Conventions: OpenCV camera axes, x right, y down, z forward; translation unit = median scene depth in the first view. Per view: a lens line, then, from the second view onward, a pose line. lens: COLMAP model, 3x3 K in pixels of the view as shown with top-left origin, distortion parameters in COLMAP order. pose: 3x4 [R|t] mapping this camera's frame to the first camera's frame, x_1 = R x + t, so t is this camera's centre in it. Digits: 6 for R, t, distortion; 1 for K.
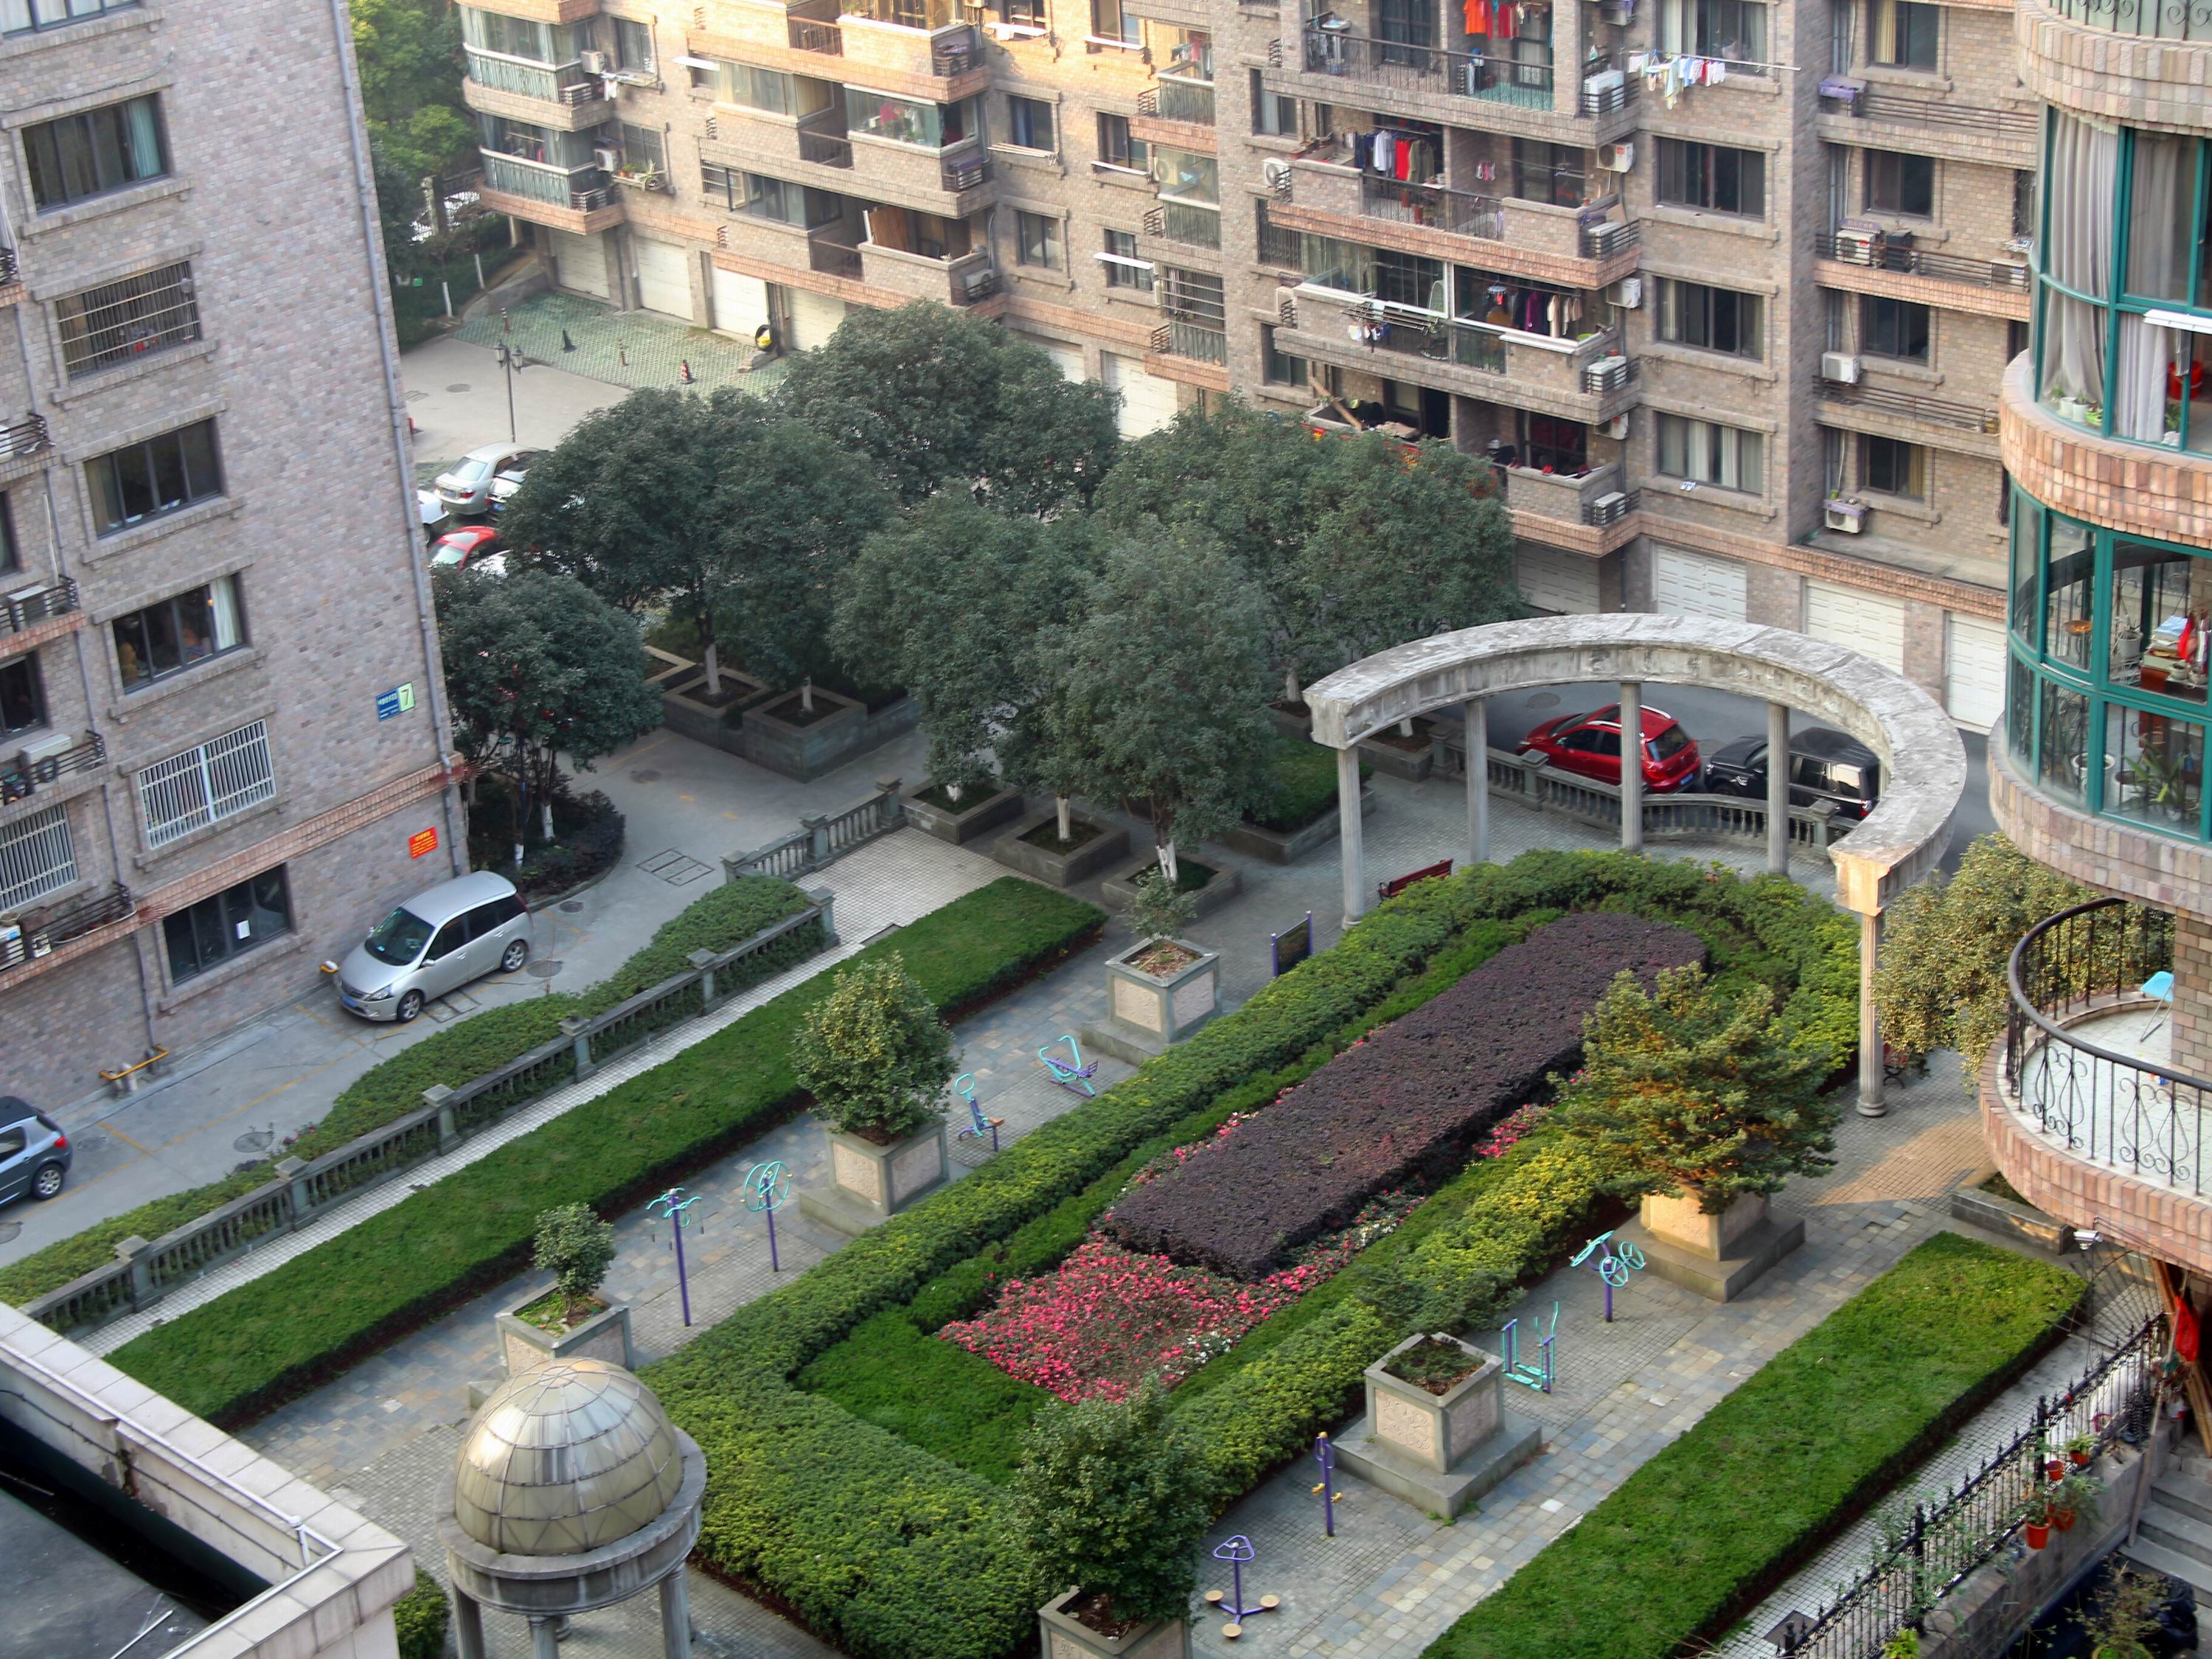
lens RADIAL K [[4121.4, 0, 1056.8], [0, 4121.4, 829.5], [0, 0, 1]] dist [0.237116, 0.000000]
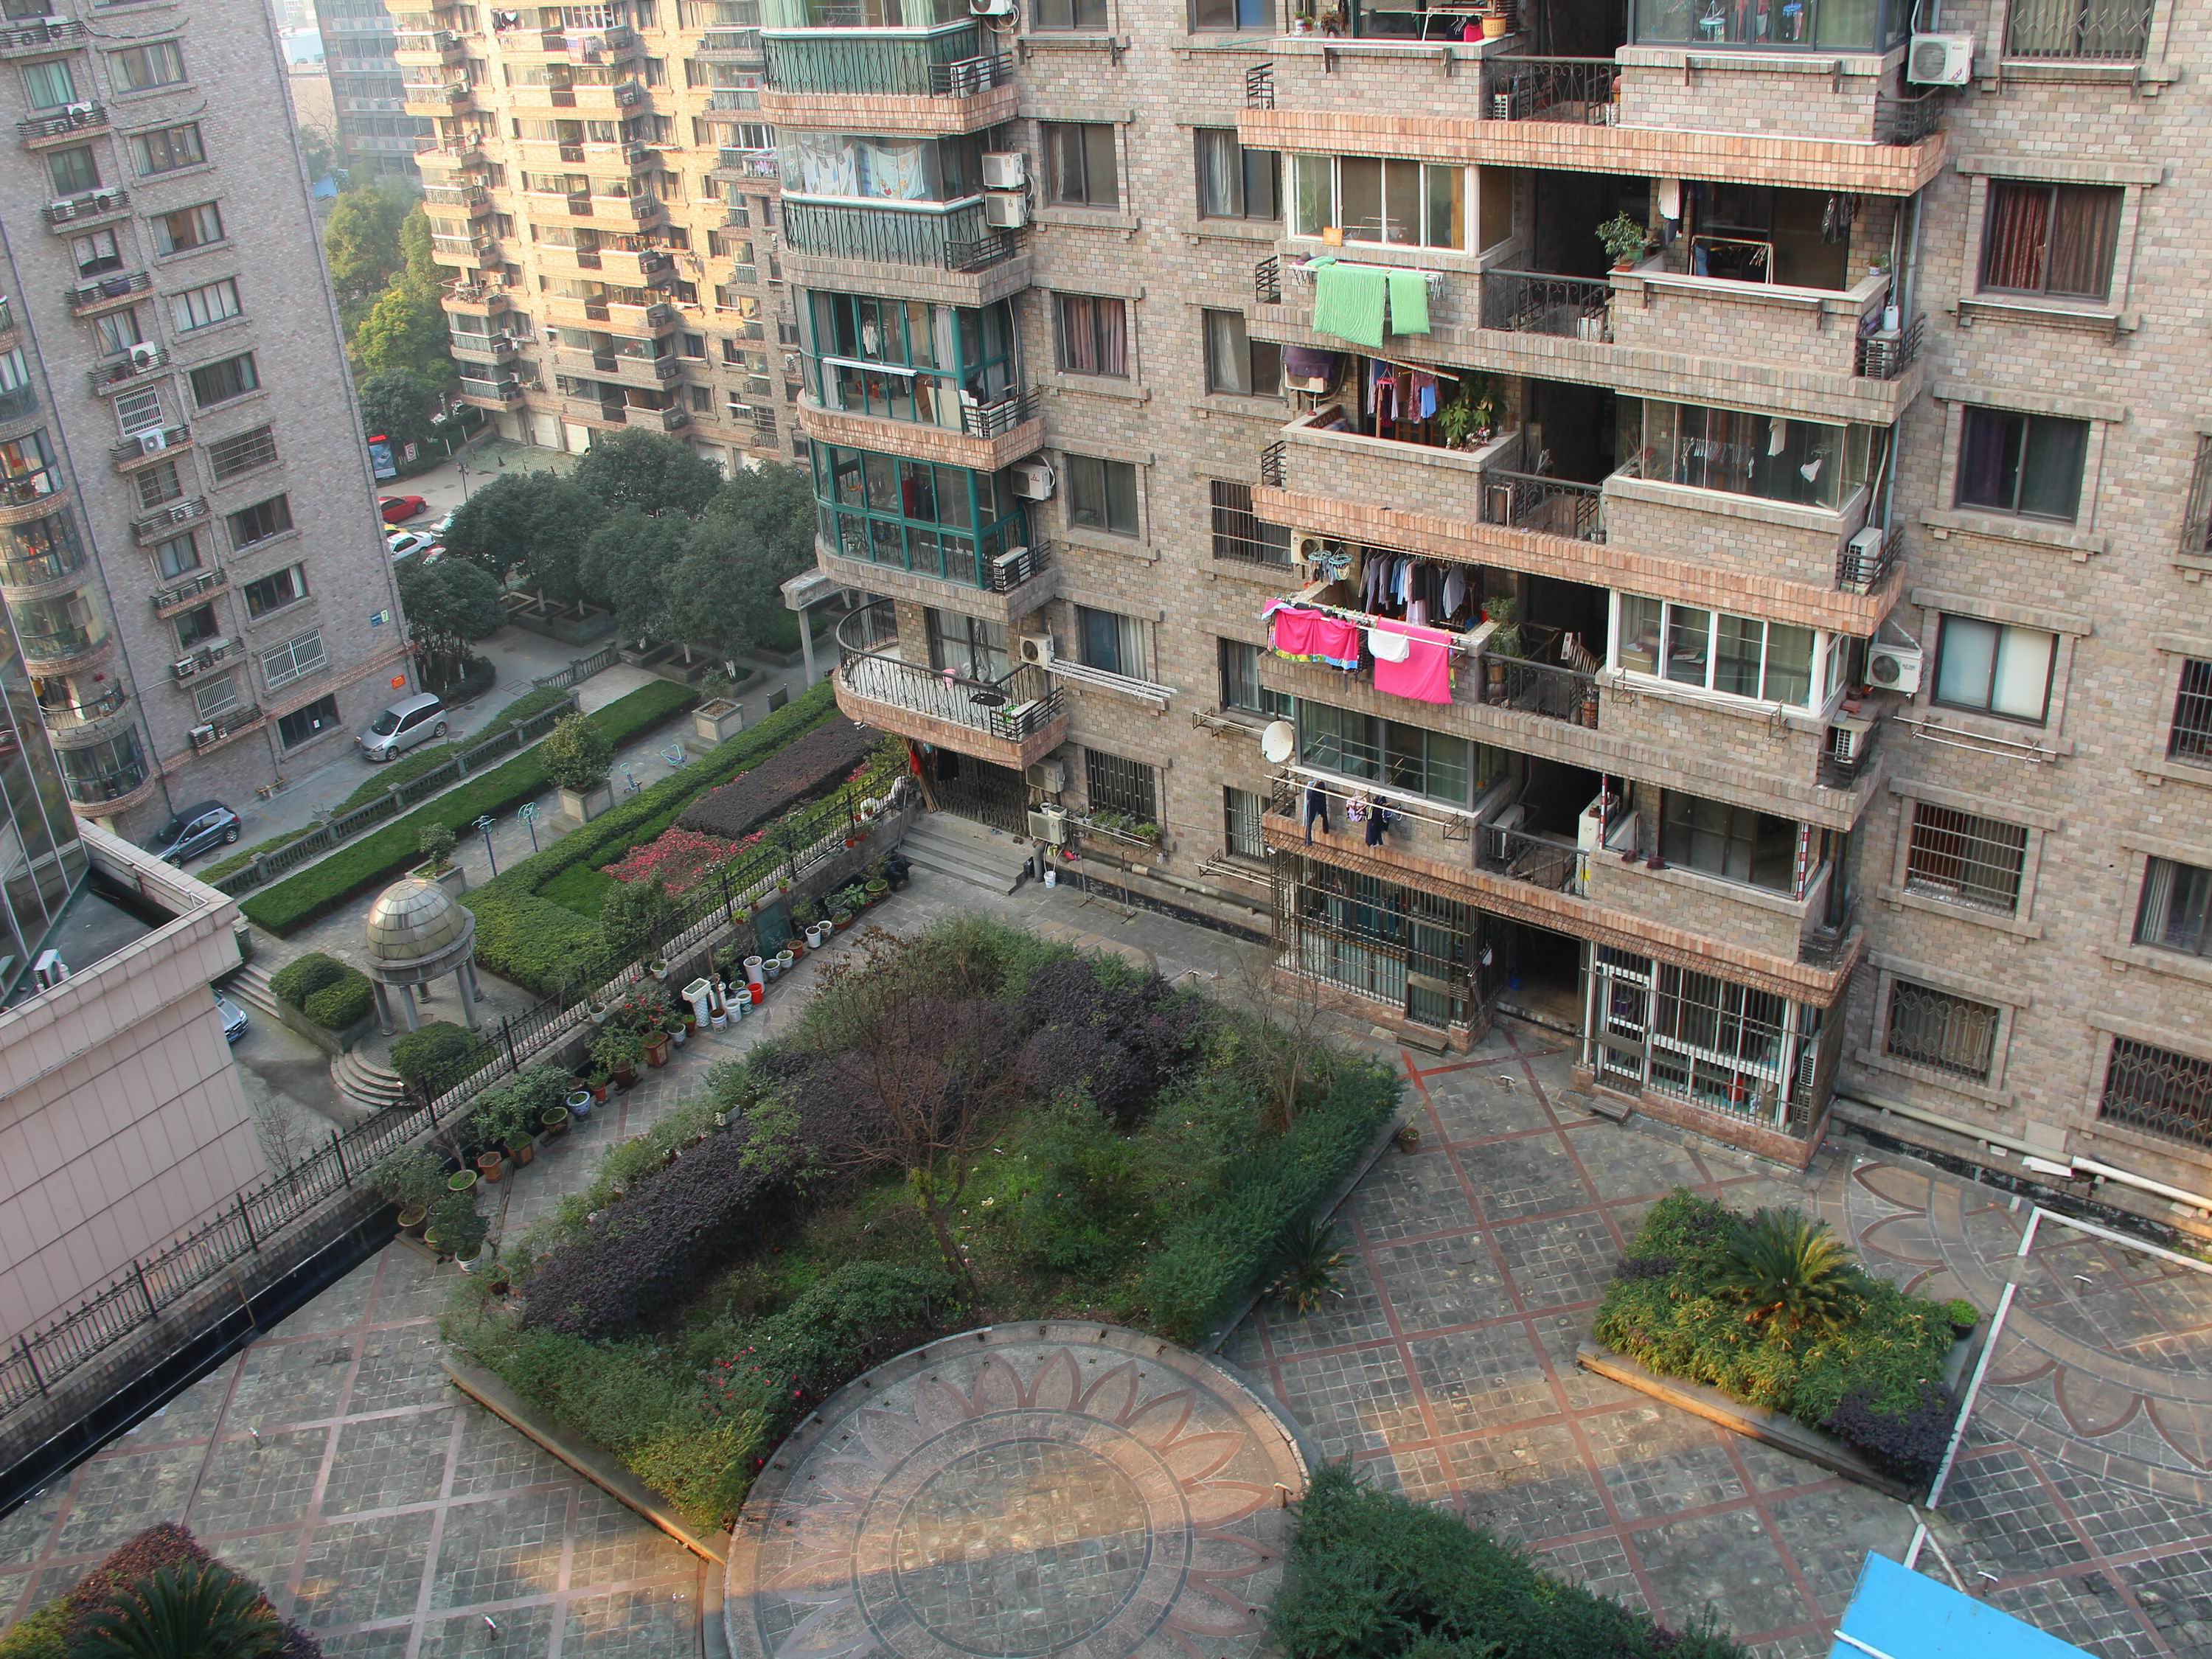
lens RADIAL K [[2030.0, 0, 1088.1], [0, 2030.0, 794.5], [0, 0, 1]] dist [-0.128096, 0.000000]
pose [[0.992783, -0.060548, 0.103517, 0.103415], [0.056049, 0.997375, 0.045833, 0.036871], [-0.106020, -0.039701, 0.993571, -0.102258]]
